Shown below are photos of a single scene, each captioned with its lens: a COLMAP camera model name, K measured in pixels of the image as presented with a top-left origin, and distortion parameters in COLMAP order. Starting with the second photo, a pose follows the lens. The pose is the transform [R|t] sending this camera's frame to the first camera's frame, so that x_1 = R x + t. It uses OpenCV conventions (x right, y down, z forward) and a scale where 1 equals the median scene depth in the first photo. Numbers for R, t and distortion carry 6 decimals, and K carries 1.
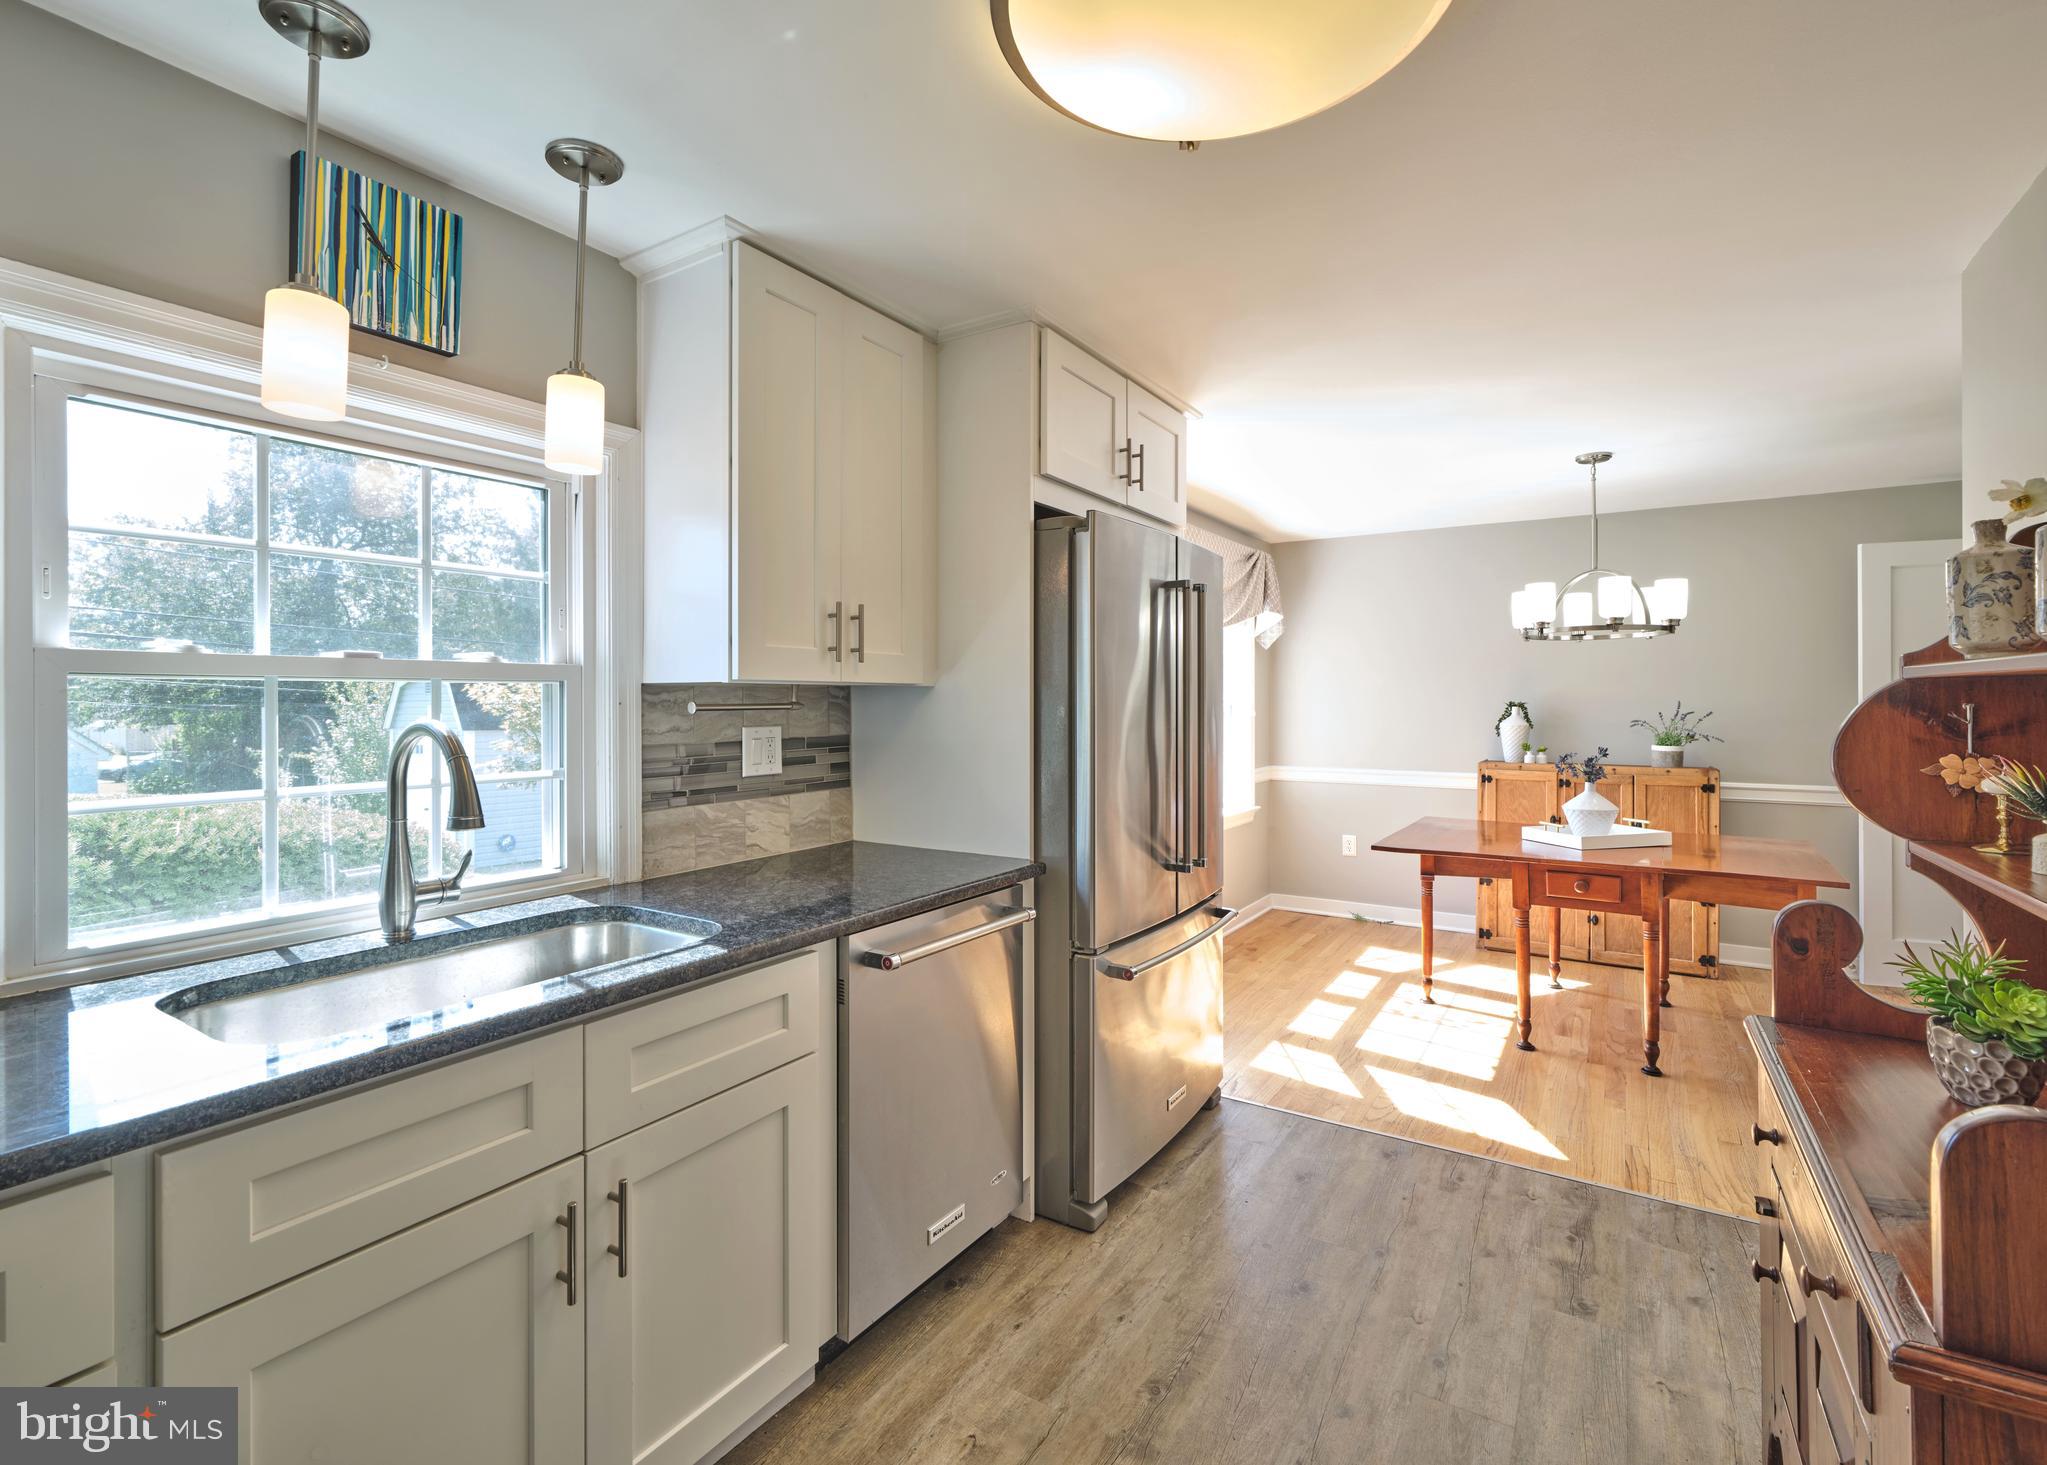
lens RADIAL K [[942.8, 0, 1023.3], [0, 942.8, 699.5], [0, 0, 1]] dist [-0.001809, 0.000416]
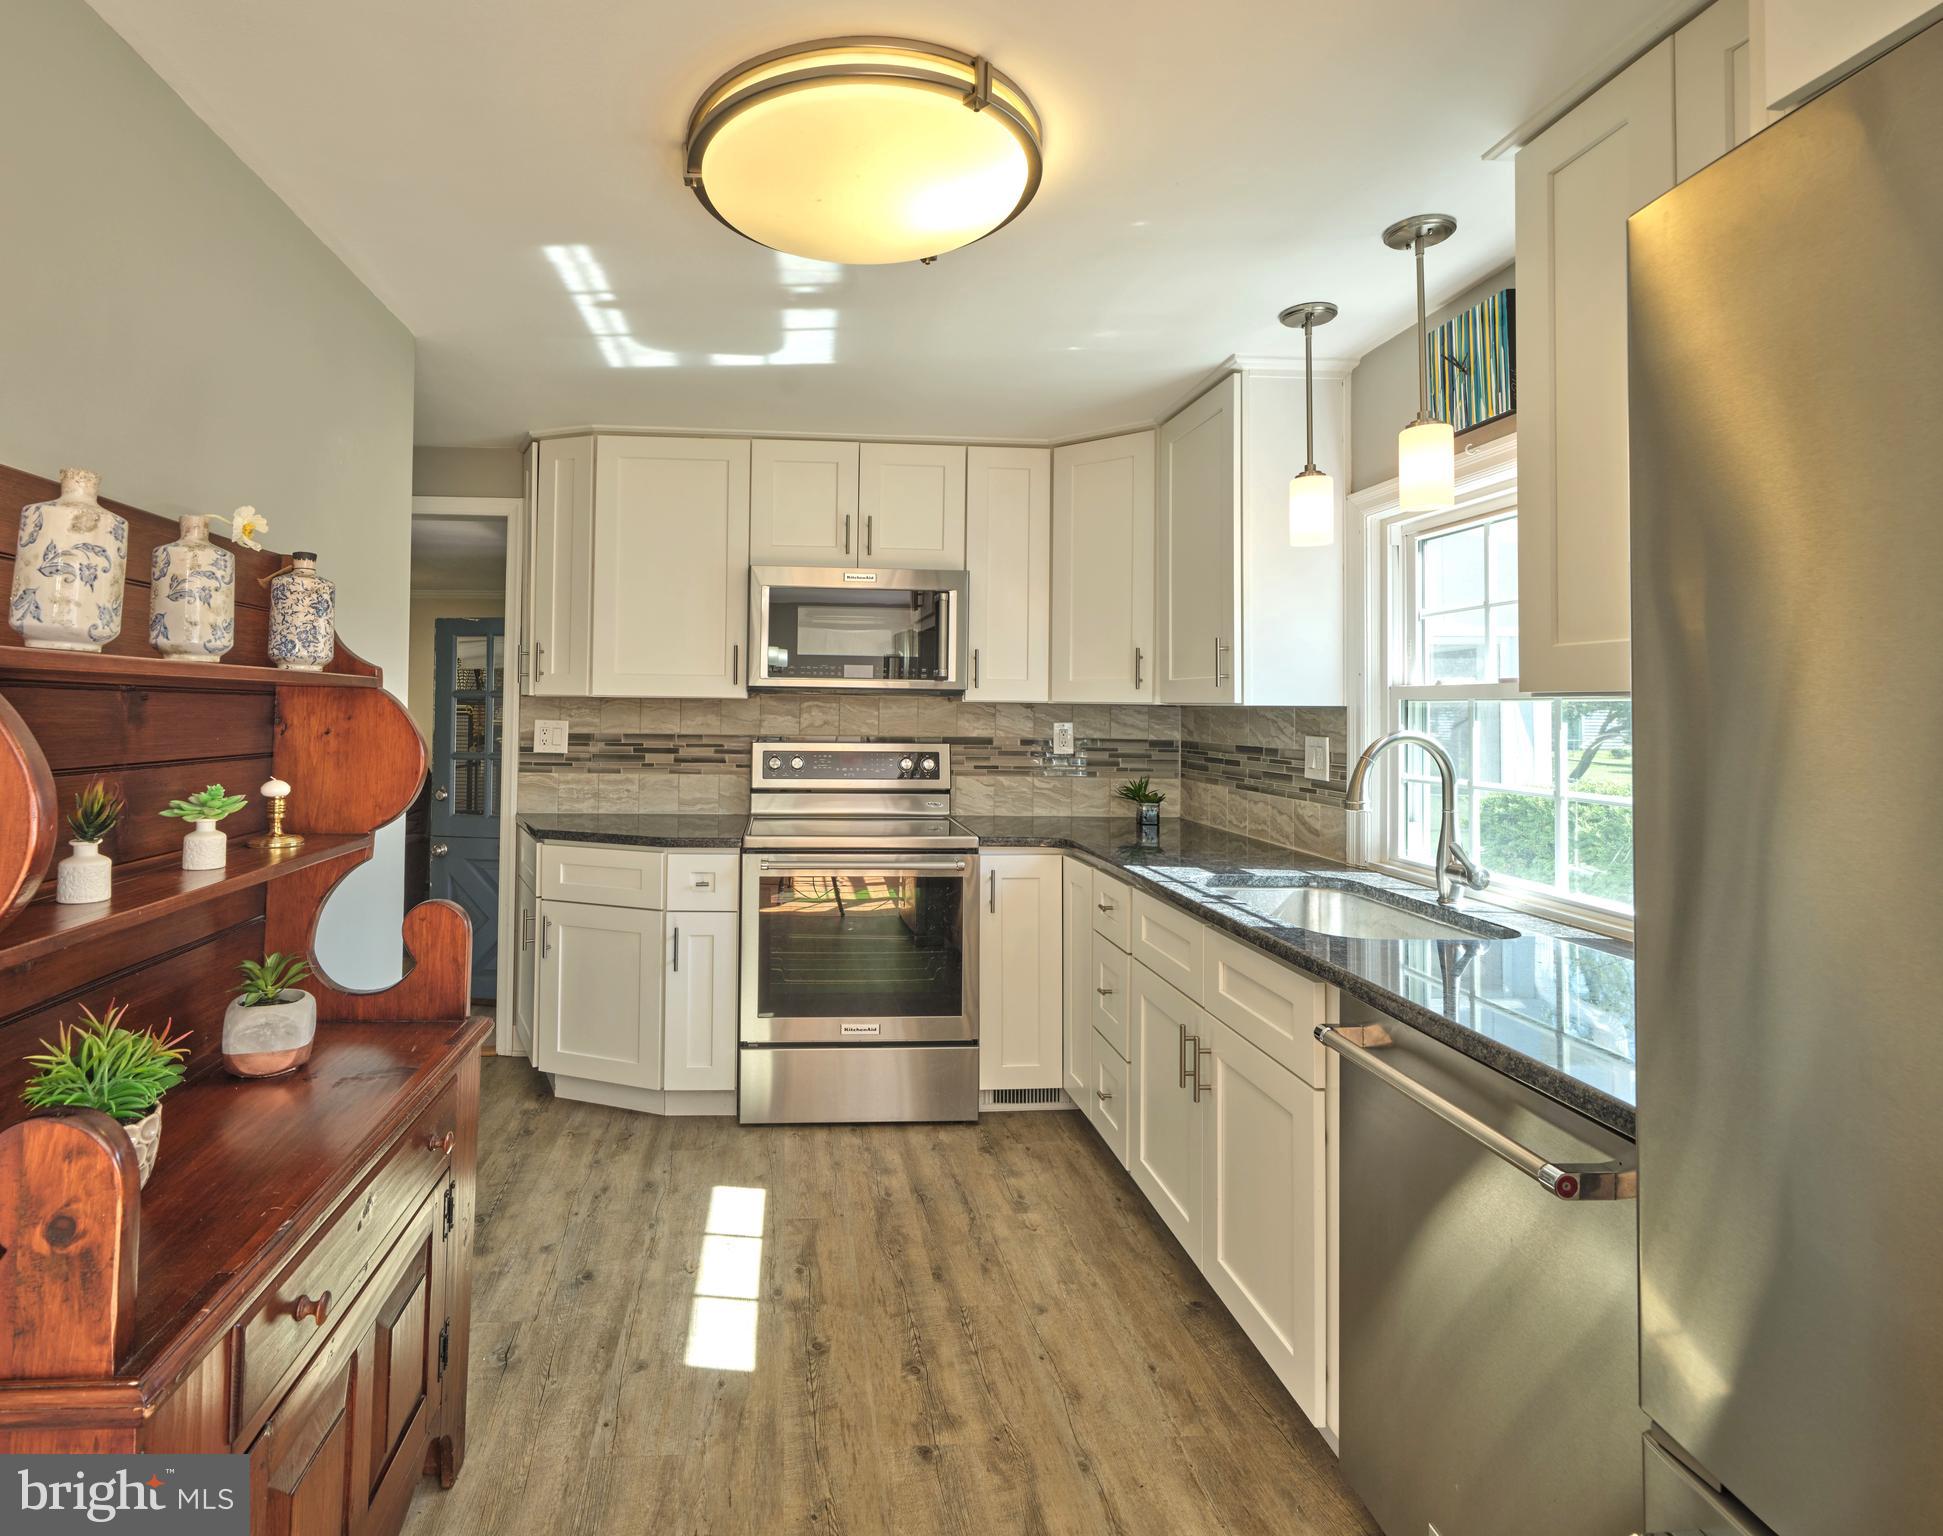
lens RADIAL K [[1000.1, 0, 836.7], [0, 1000.1, 677.8], [0, 0, 1]] dist [0.001442, 0.000671]
pose [[-0.813990, -0.025500, -0.580319, 0.606794], [-0.010565, 0.999521, -0.029101, -0.002365], [0.580783, -0.017557, -0.813869, 1.232187]]
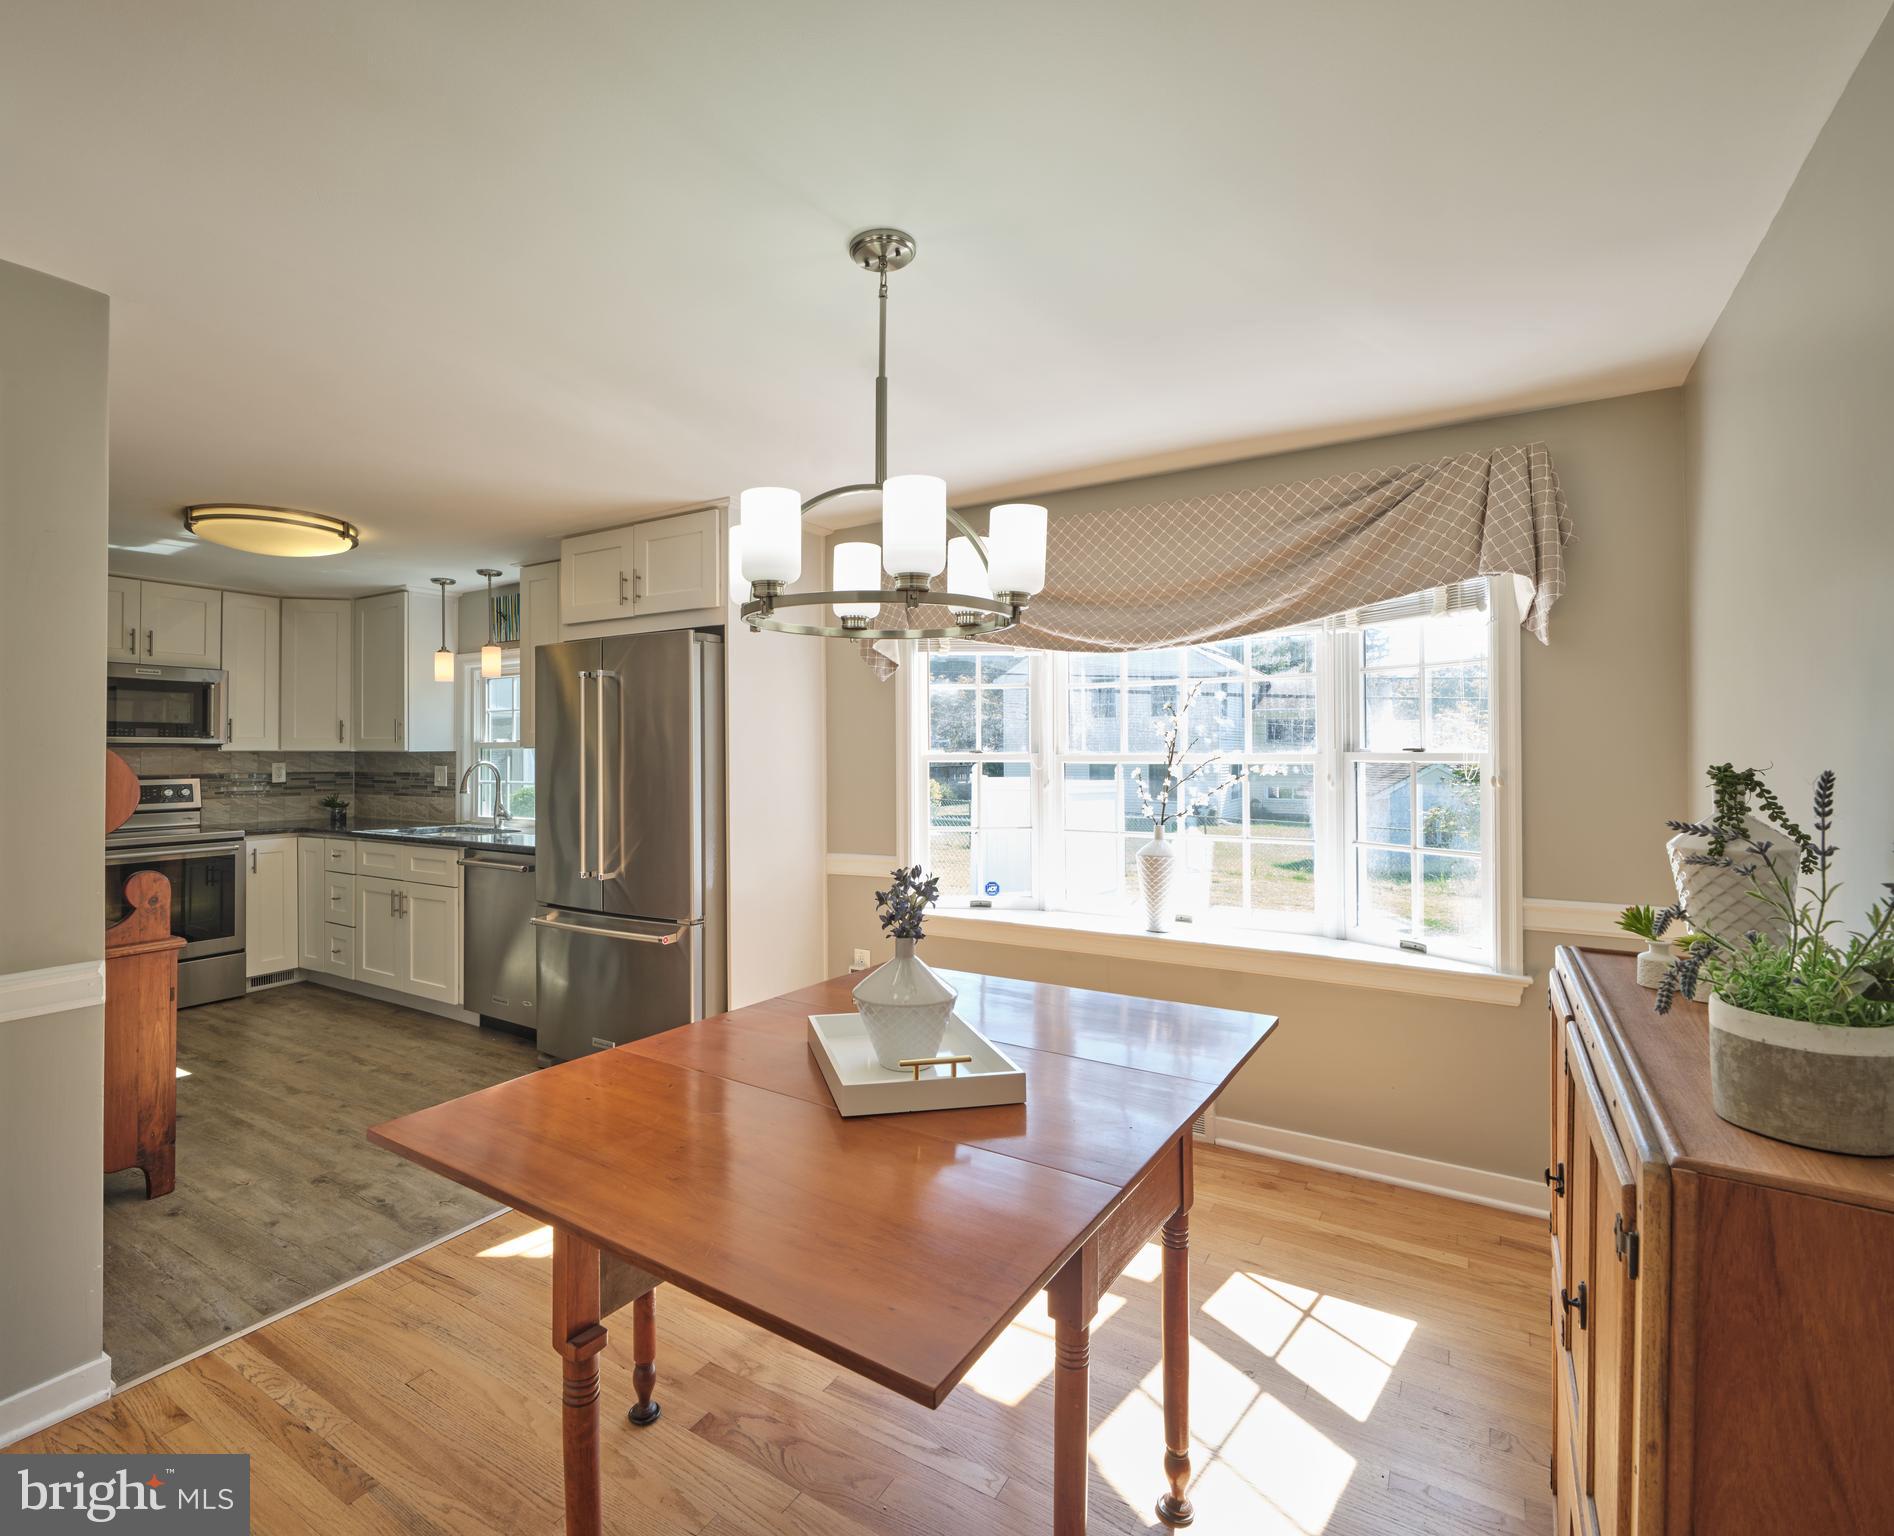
lens RADIAL K [[932.0, 0, 873.1], [0, 932.0, 738.1], [0, 0, 1]] dist [0.001393, -0.000147]
pose [[-0.020322, -0.012798, -0.999712, 1.920243], [0.004462, 0.999907, -0.012891, -0.008200], [0.999784, -0.004722, -0.020263, 1.791310]]
